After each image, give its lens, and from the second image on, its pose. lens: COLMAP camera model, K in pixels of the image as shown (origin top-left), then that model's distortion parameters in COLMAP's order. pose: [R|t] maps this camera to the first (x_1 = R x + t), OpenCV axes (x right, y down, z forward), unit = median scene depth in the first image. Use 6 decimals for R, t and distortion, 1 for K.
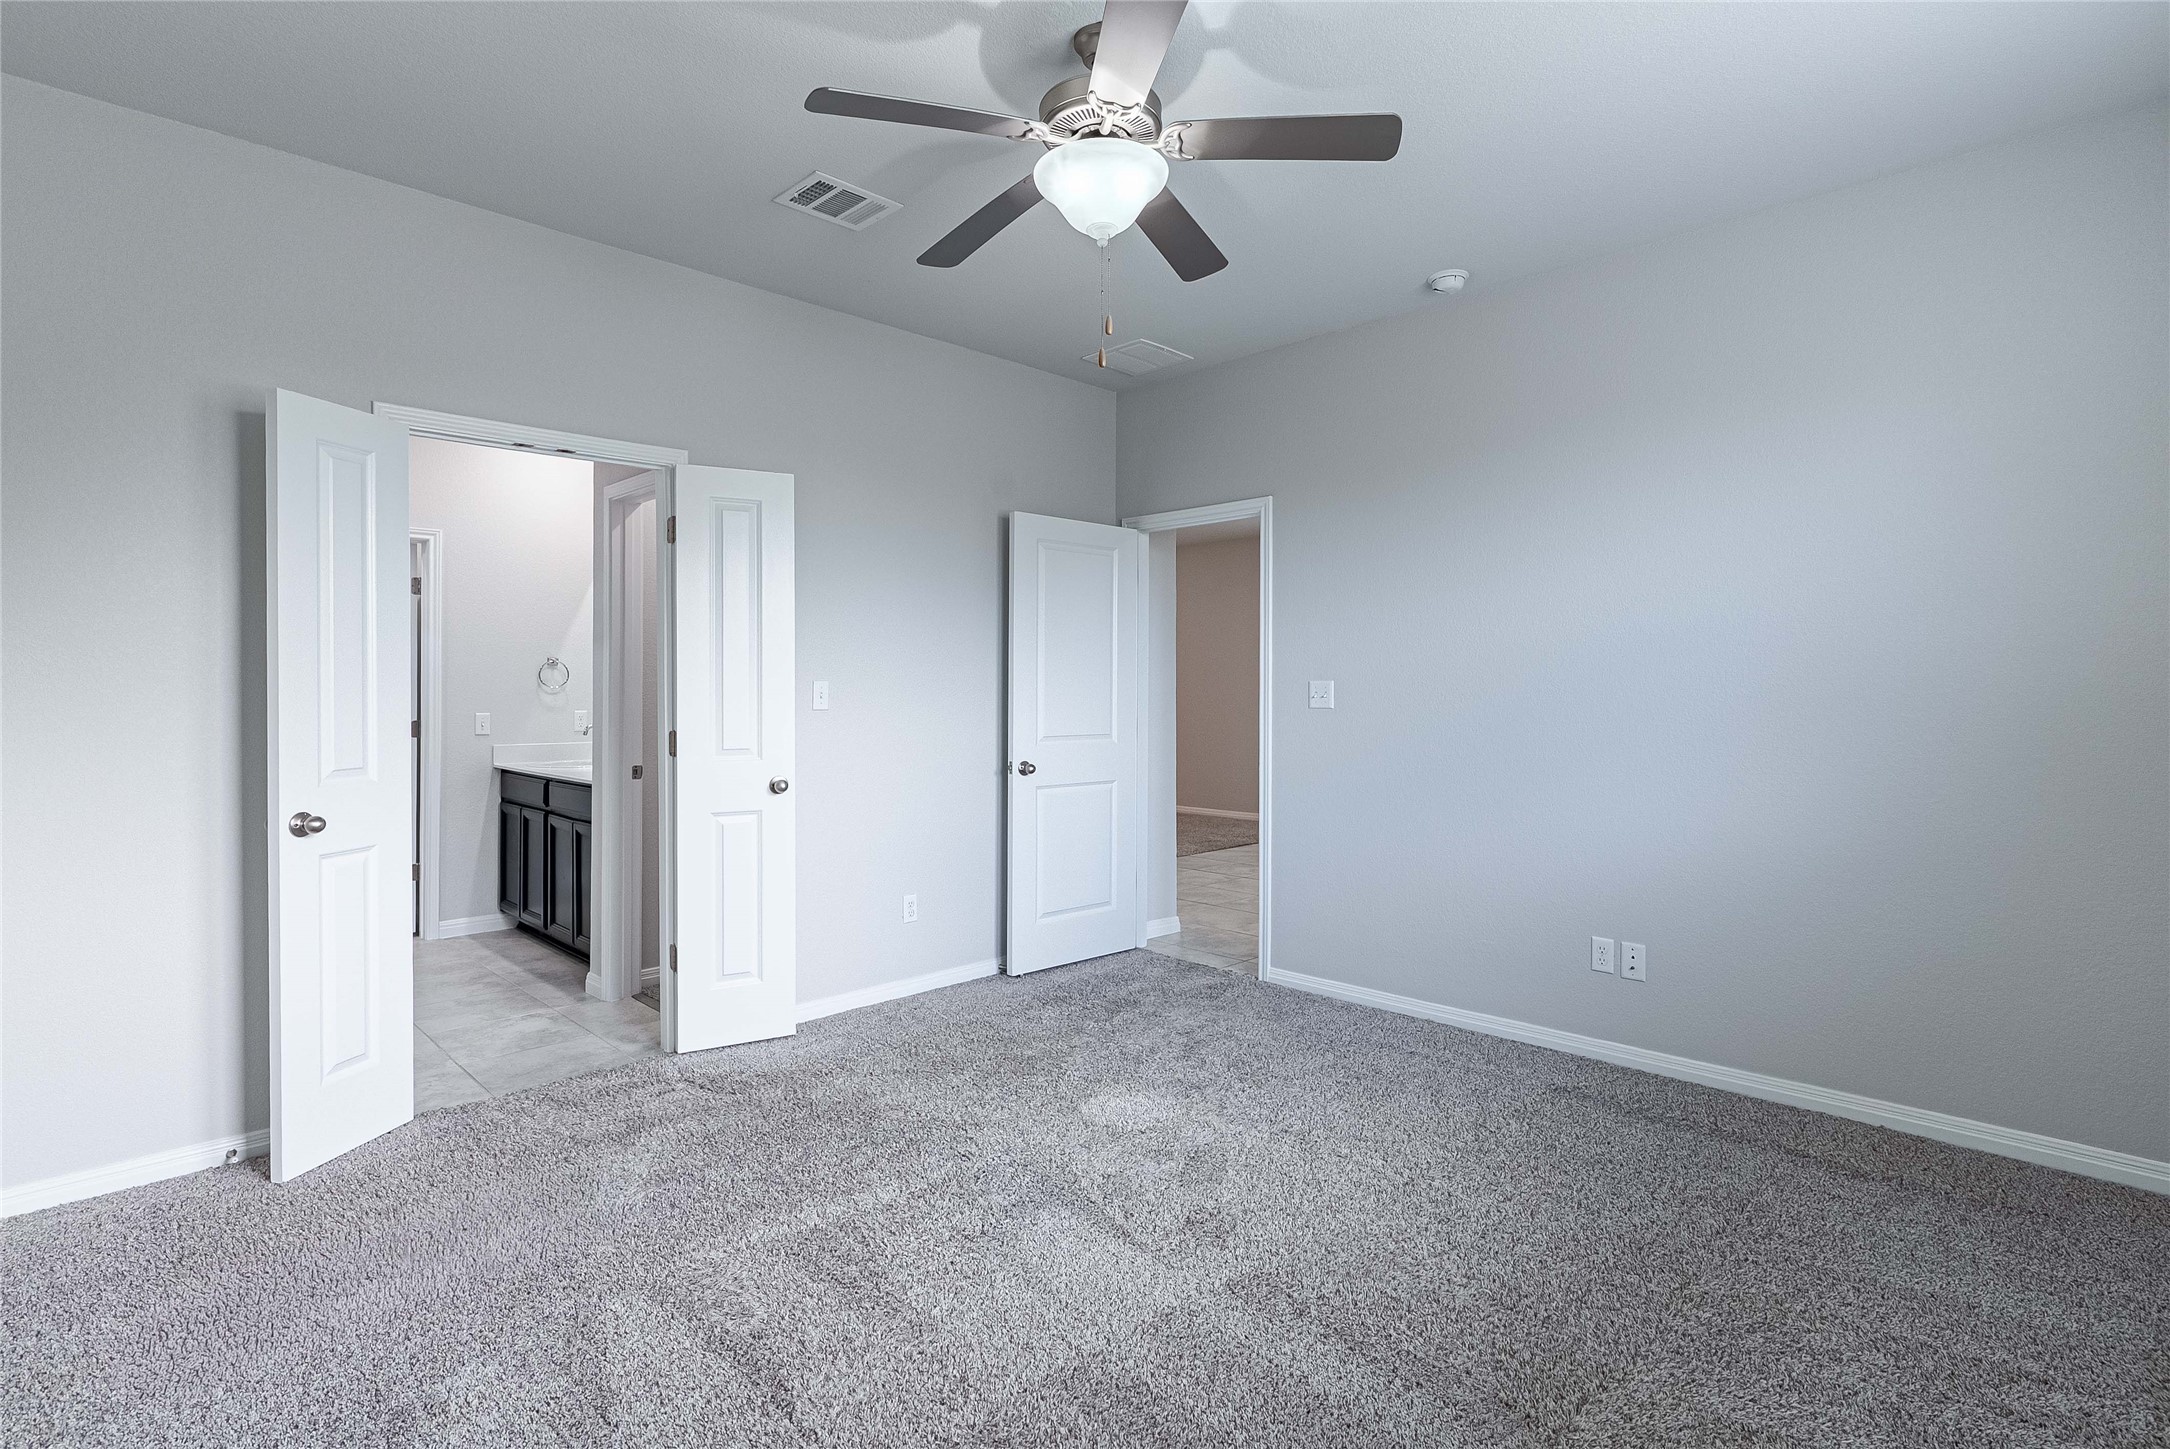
lens RADIAL K [[1061.3, 0, 1084.2], [0, 1061.3, 696.4], [0, 0, 1]] dist [-0.000801, -0.000133]
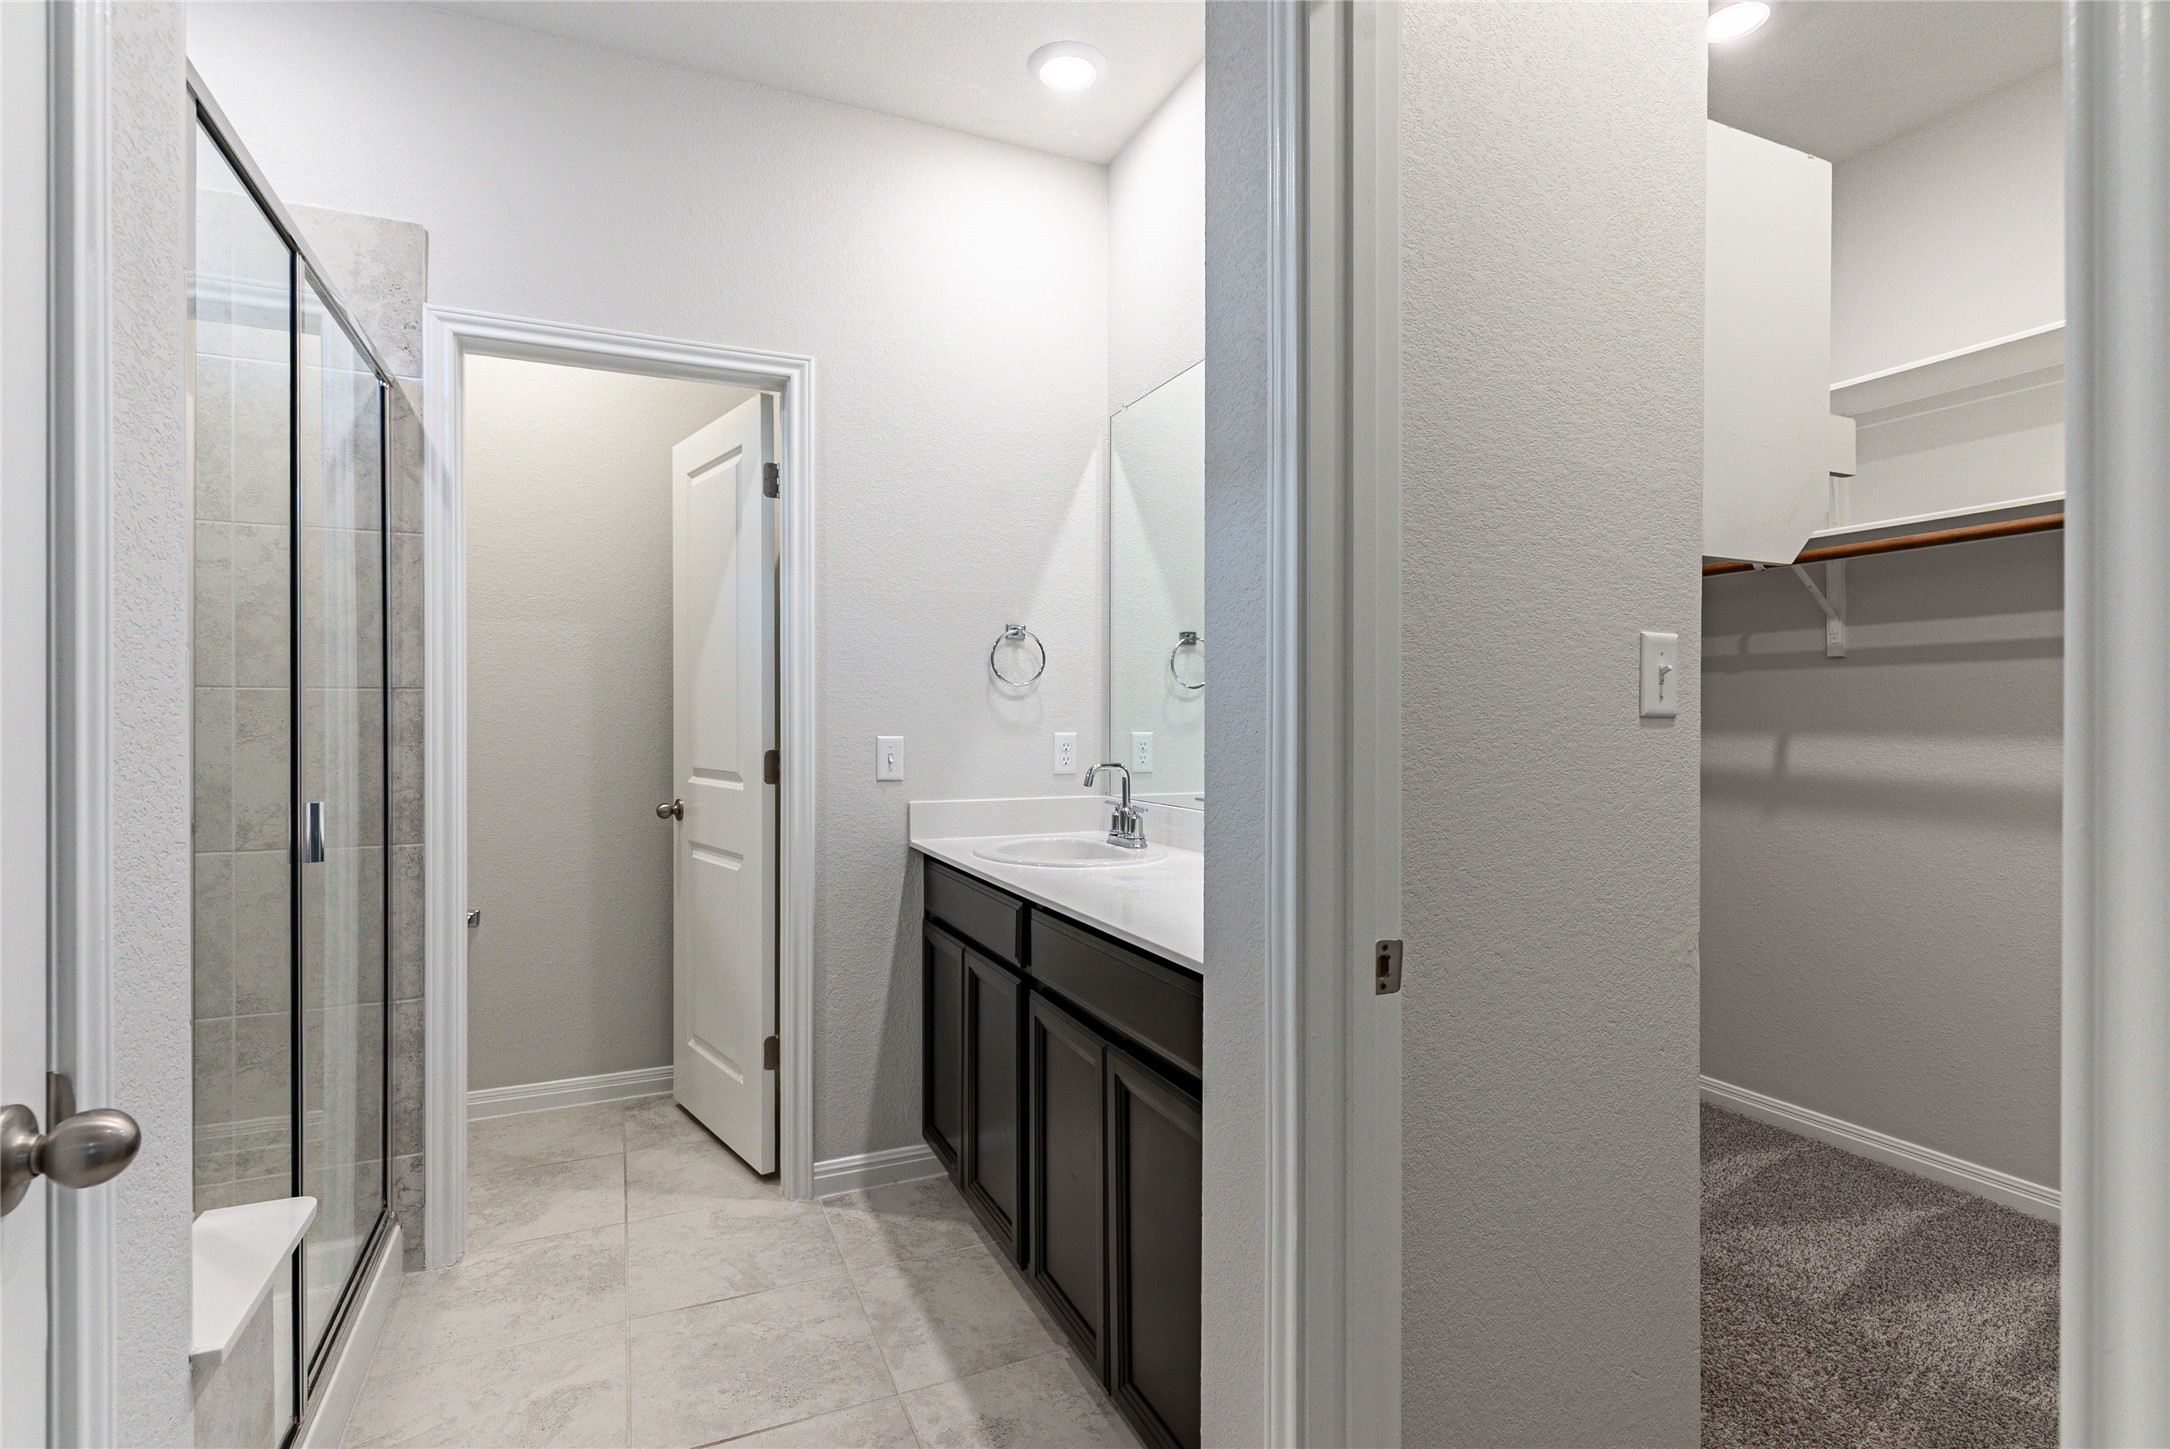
lens RADIAL K [[1056.6, 0, 1085.0], [0, 1056.6, 724.5], [0, 0, 1]] dist [0.000542, 0.000055]
pose [[0.942108, 0.003508, -0.335291, -0.323501], [-0.000585, 0.999961, 0.008819, 0.006019], [0.335309, -0.008112, 0.942073, 0.579691]]
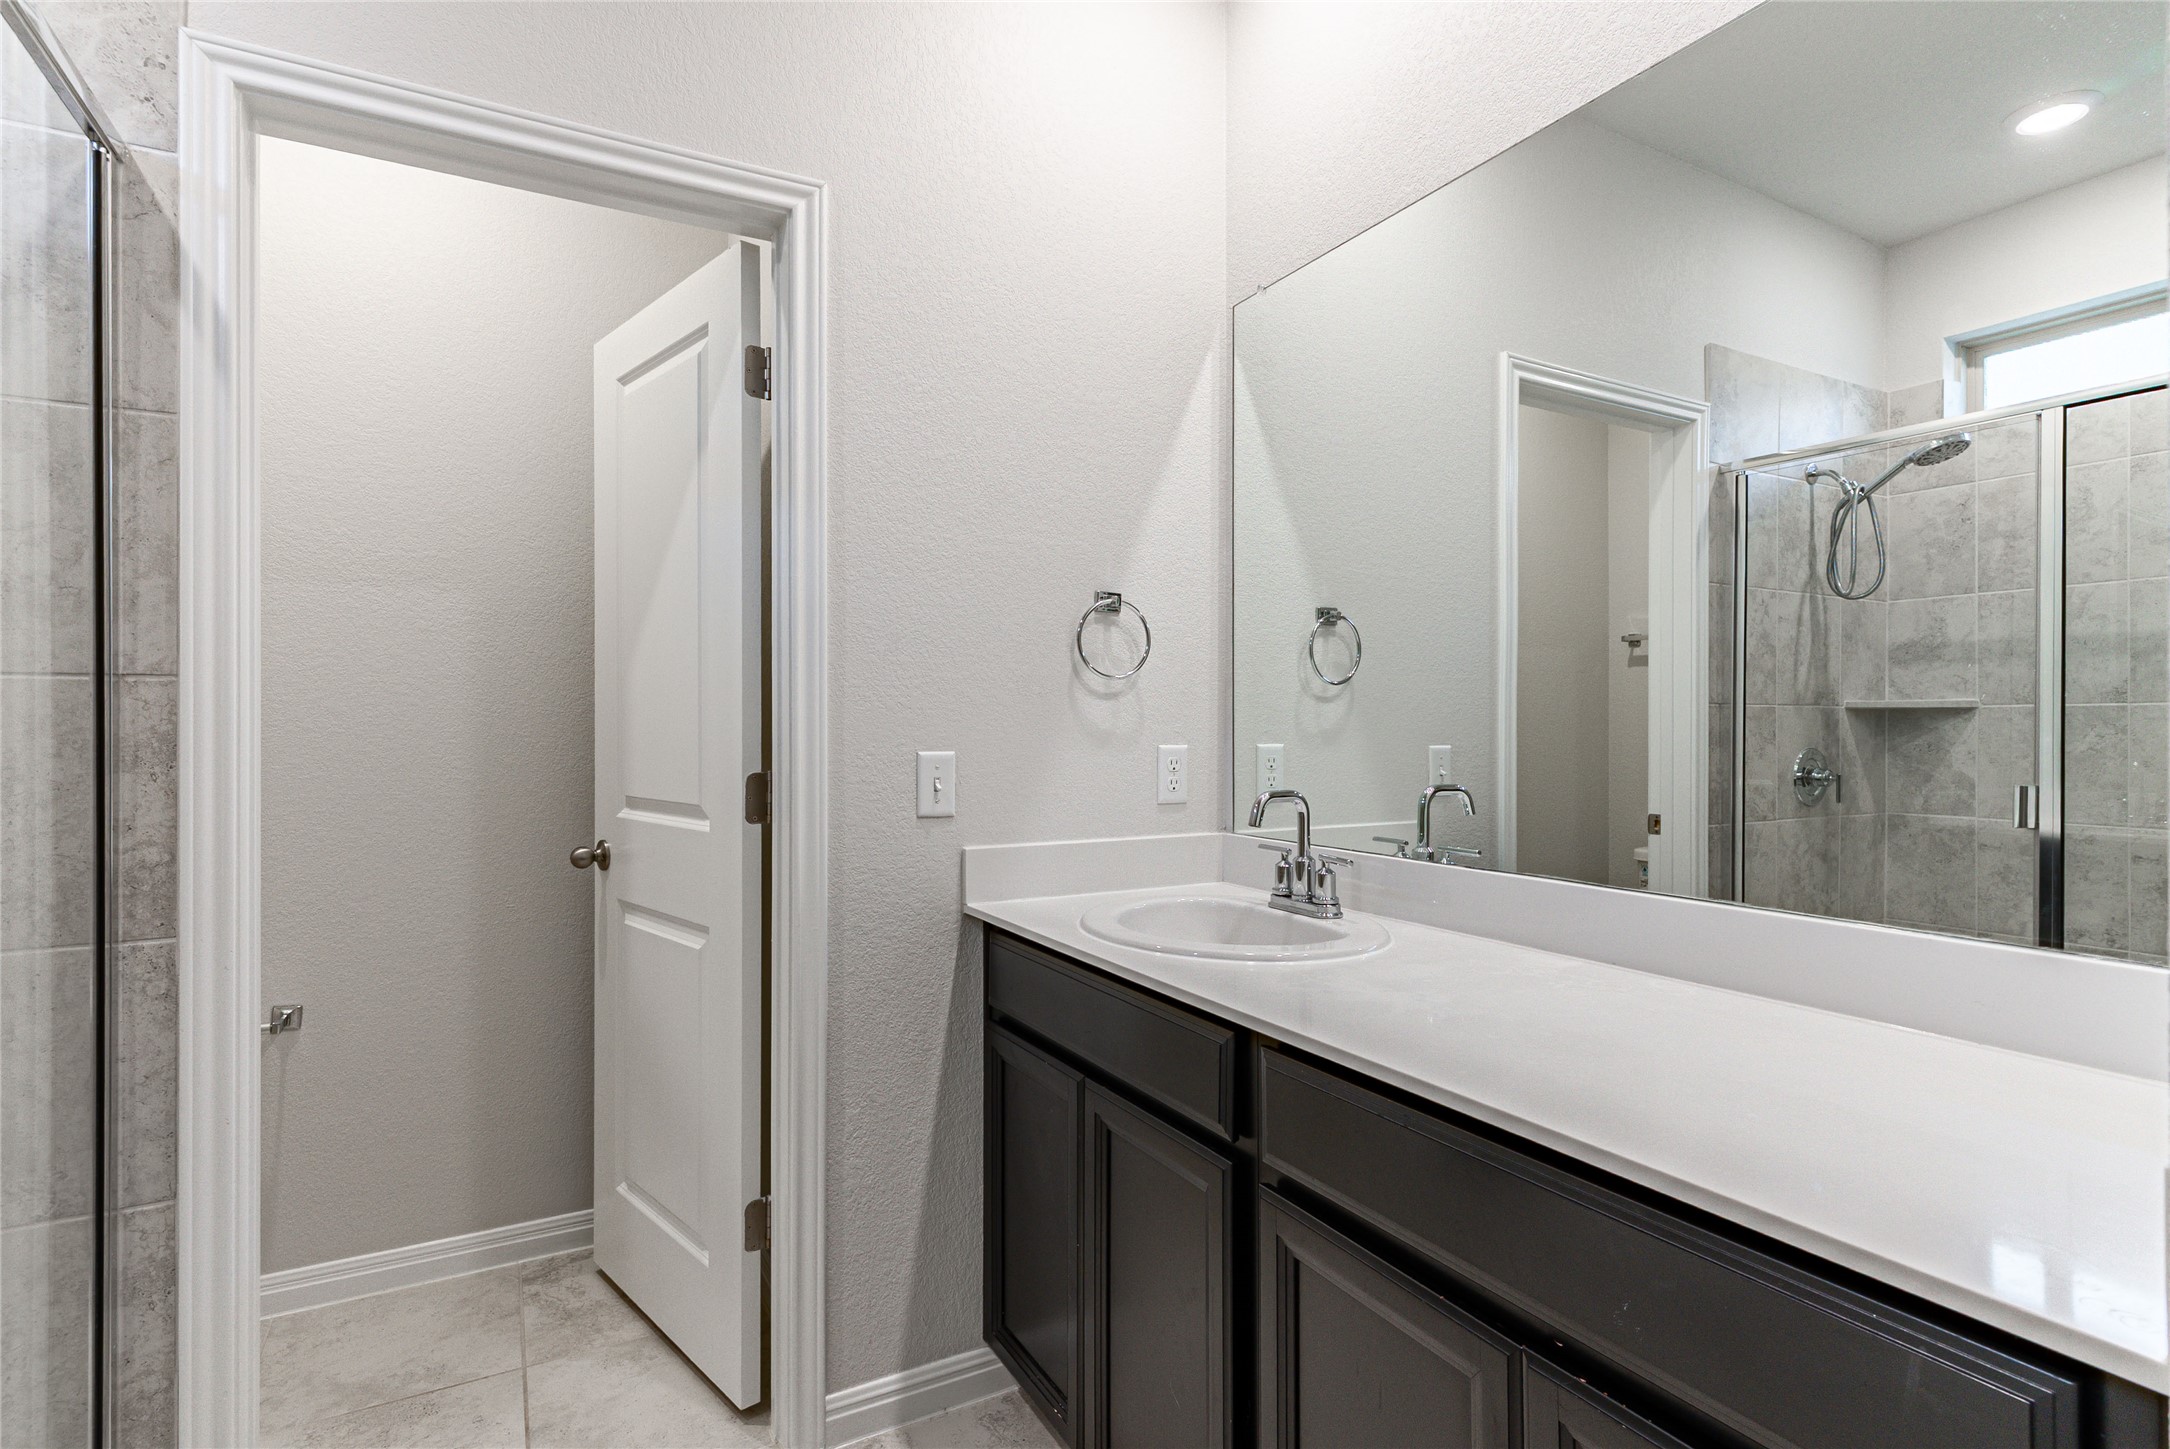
lens RADIAL K [[1094.8, 0, 1117.2], [0, 1094.8, 723.5], [0, 0, 1]] dist [0.002177, -0.001650]
pose [[0.970378, -0.000269, -0.241591, -0.435166], [0.000644, 0.999999, 0.001474, 0.006471], [0.241591, -0.001586, 0.970377, 0.690482]]
